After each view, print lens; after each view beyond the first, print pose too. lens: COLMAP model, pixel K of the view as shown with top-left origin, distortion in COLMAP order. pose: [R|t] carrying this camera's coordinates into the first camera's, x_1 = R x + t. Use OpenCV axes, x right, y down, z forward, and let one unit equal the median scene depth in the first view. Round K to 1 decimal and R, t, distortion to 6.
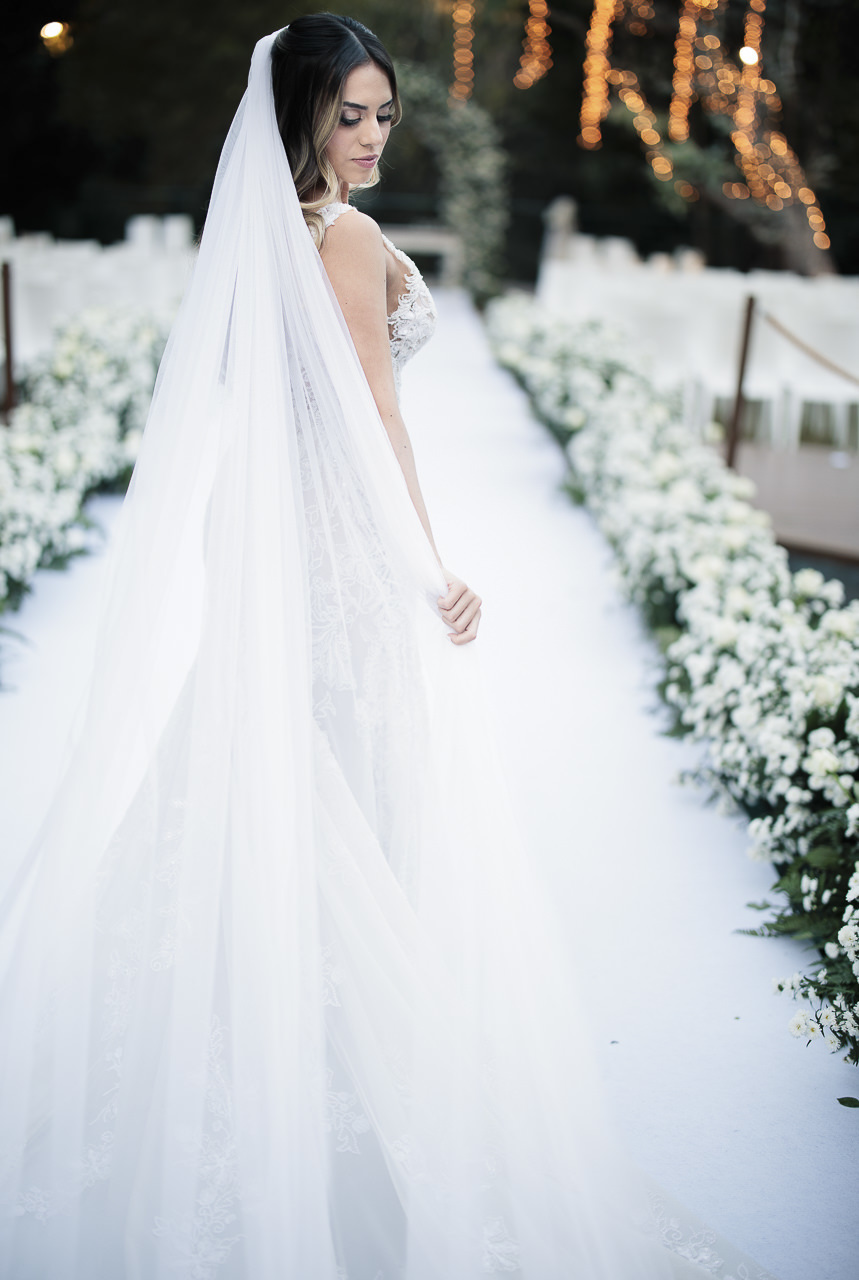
lens RADIAL K [[1635.8, 0, 429.0], [0, 1635.8, 640.1], [0, 0, 1]] dist [-0.095982, 0.054081]
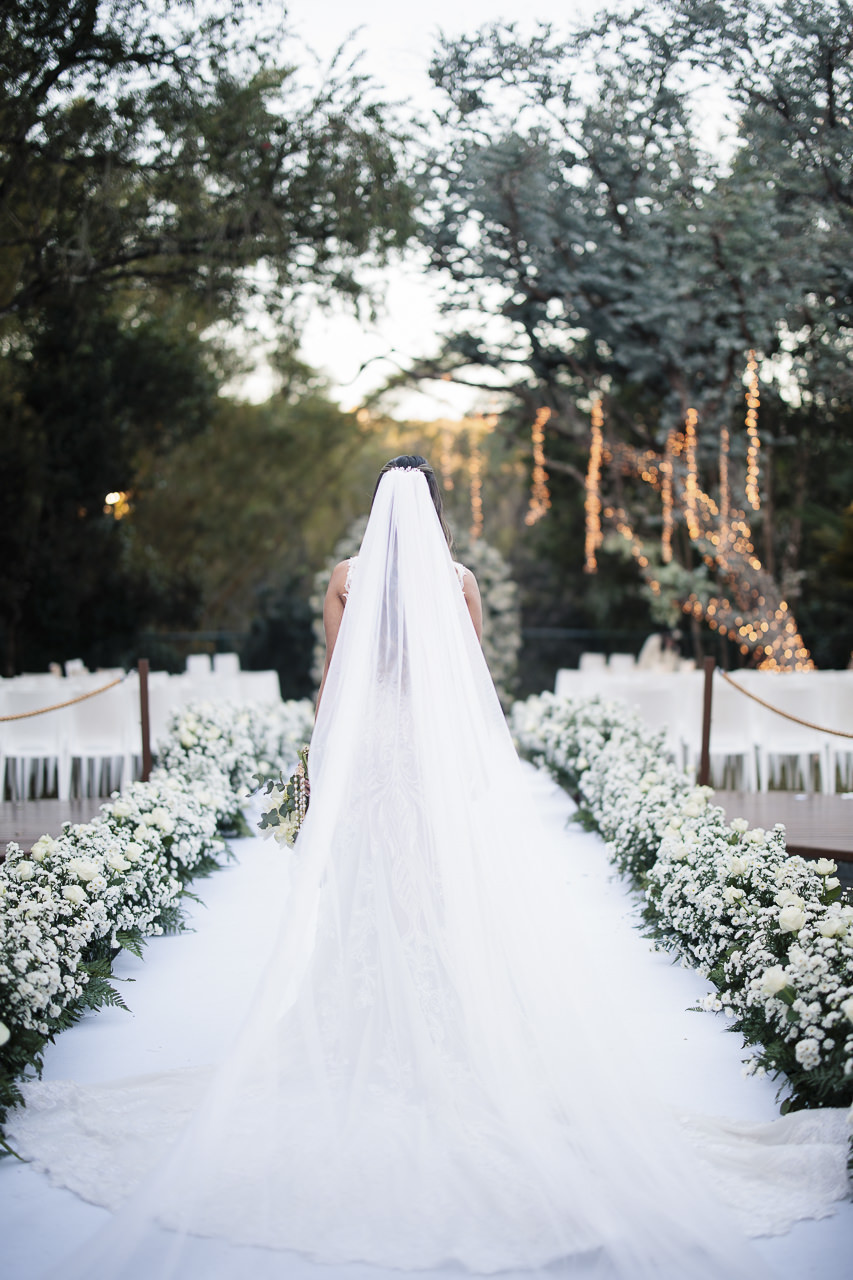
lens RADIAL K [[1842.3, 0, 426.5], [0, 1842.3, 640.0], [0, 0, 1]] dist [-0.047315, 0.005135]
pose [[0.998650, -0.051472, -0.006971, -0.013936], [0.047602, 0.960646, -0.273667, 0.129930], [0.020783, 0.272966, 0.961799, -0.339176]]
